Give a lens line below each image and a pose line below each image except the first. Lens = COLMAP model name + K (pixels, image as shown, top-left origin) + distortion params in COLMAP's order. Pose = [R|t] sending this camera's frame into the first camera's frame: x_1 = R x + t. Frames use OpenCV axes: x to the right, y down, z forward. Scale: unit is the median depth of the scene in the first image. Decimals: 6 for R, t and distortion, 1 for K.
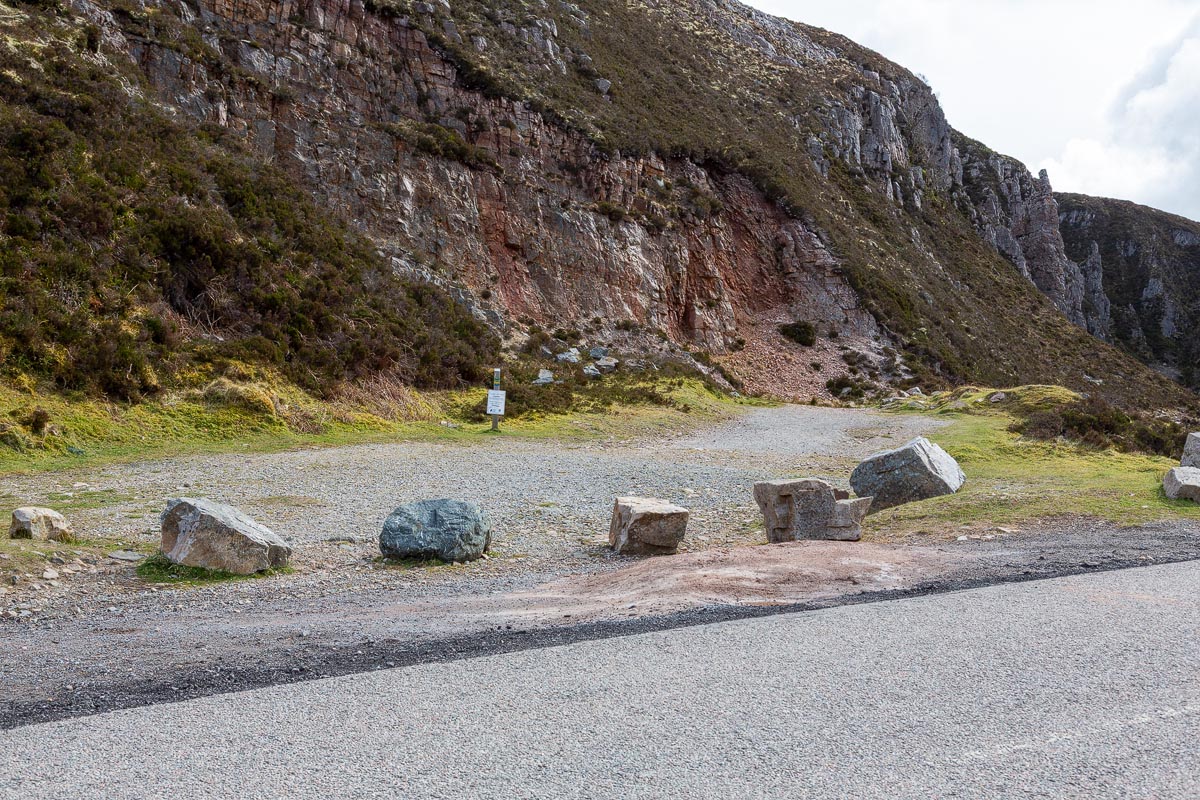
lens RADIAL K [[1444.3, 0, 598.8], [0, 1444.3, 398.9], [0, 0, 1]] dist [0.027941, 0.000000]
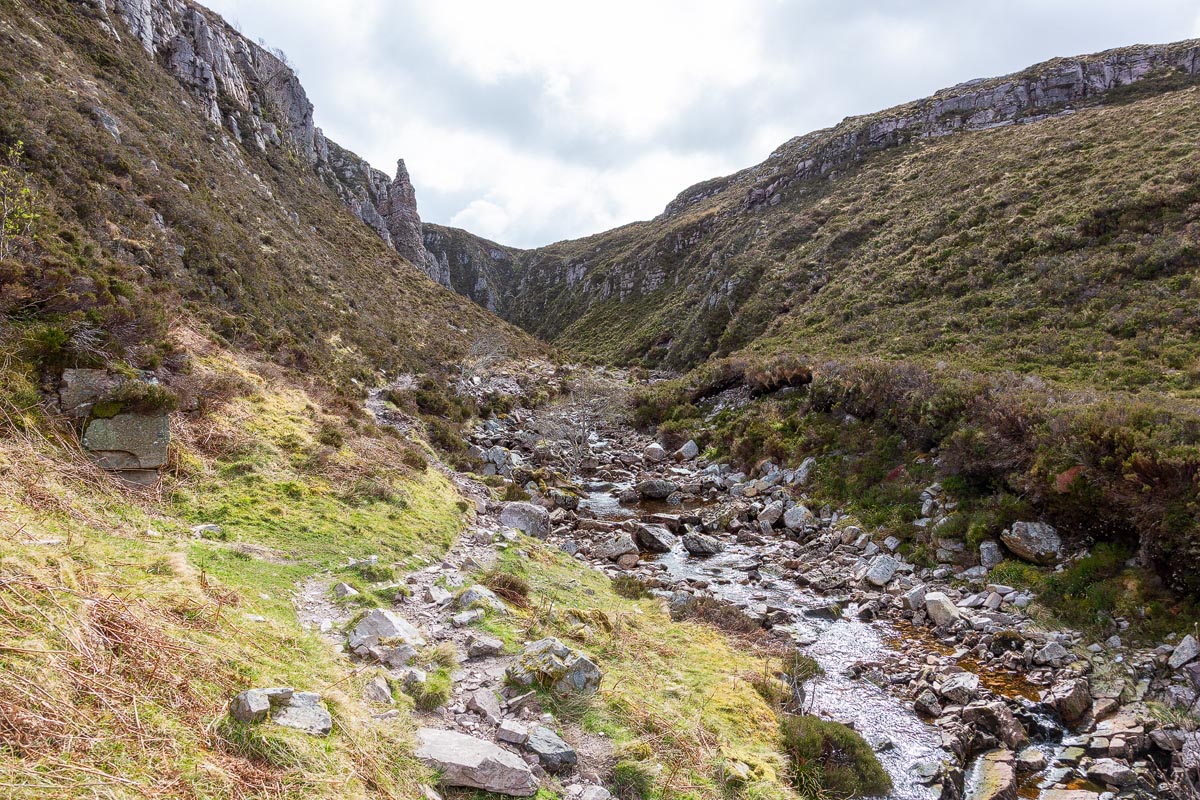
lens RADIAL K [[791.2, 0, 601.2], [0, 791.2, 401.9], [0, 0, 1]] dist [0.009778, -0.000968]
pose [[0.865731, -0.068626, 0.495783, 0.118658], [0.042076, 0.997028, 0.064535, 0.002793], [-0.498738, -0.035009, 0.866046, 0.366122]]
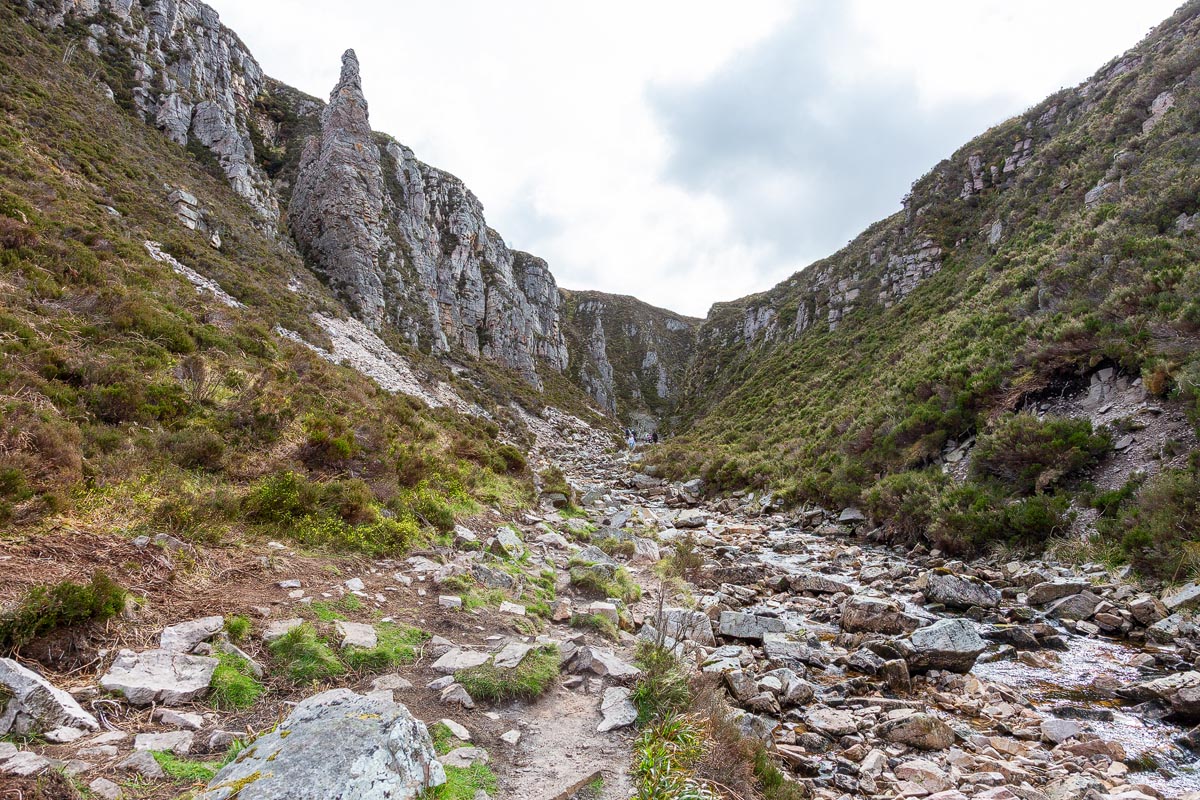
lens RADIAL K [[791.2, 0, 599.8], [0, 791.2, 399.4], [0, 0, 1]] dist [0.009778, -0.000968]
pose [[0.966075, -0.032176, 0.256249, 0.324122], [0.051012, 0.996434, -0.067203, 0.003845], [-0.253173, 0.077995, 0.964272, 0.700594]]
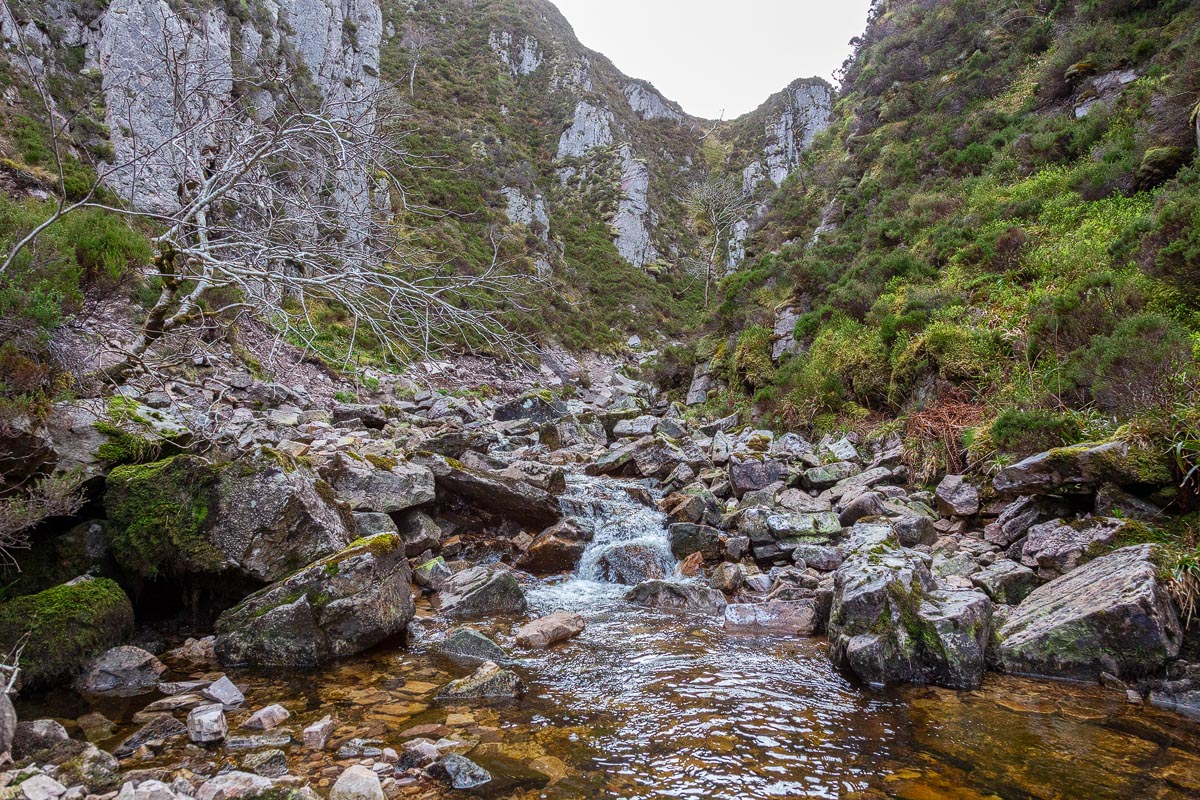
lens RADIAL K [[791.2, 0, 597.1], [0, 791.2, 409.8], [0, 0, 1]] dist [0.009778, -0.000968]
pose [[0.933638, -0.038562, 0.356136, 0.624292], [0.041052, 0.999157, 0.000566, -0.021730], [-0.355857, 0.014091, 0.934434, 1.632811]]
